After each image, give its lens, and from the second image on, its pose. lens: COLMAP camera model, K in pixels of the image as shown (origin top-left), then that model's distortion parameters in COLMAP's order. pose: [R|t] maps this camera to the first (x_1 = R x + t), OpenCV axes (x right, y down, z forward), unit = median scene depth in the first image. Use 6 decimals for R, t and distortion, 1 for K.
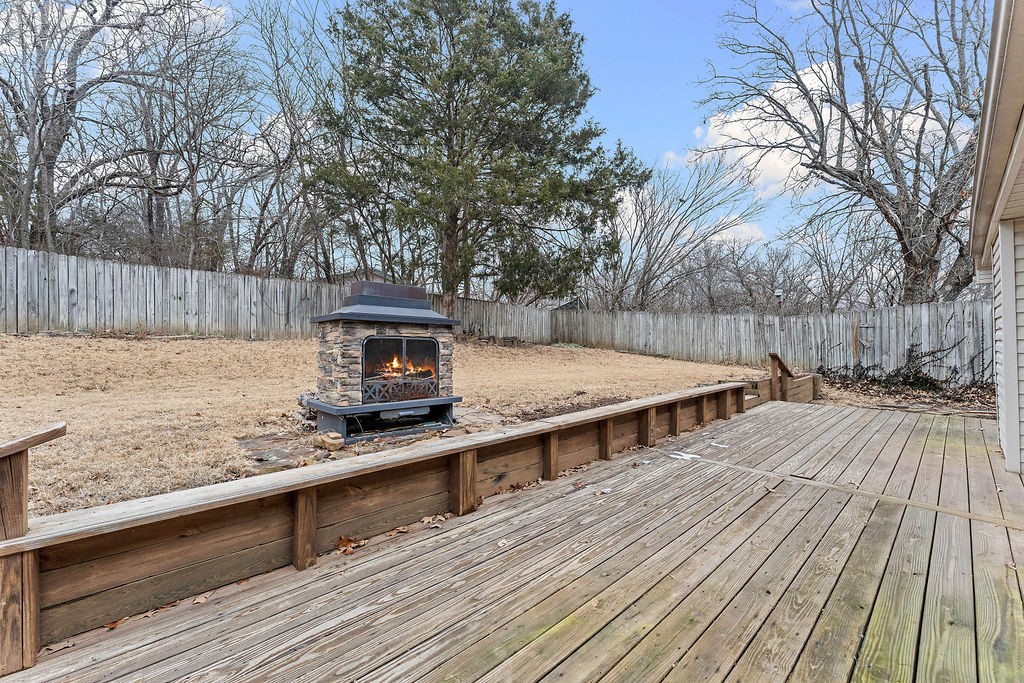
lens RADIAL K [[419.9, 0, 507.1], [0, 419.9, 341.0], [0, 0, 1]] dist [-0.000282, 0.001550]
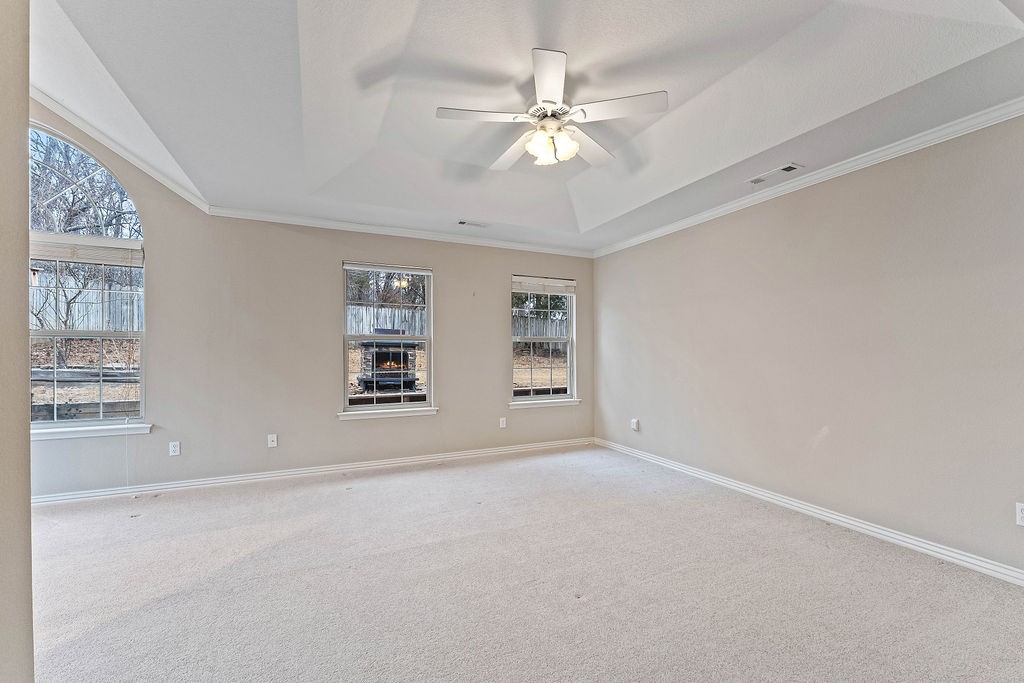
lens RADIAL K [[419.9, 0, 515.8], [0, 419.9, 350.4], [0, 0, 1]] dist [-0.000282, 0.001550]
pose [[0.961694, 0.007699, -0.274016, 0.387453], [-0.006762, 0.999968, 0.004367, -0.010863], [0.274040, -0.002346, 0.961715, -0.390920]]
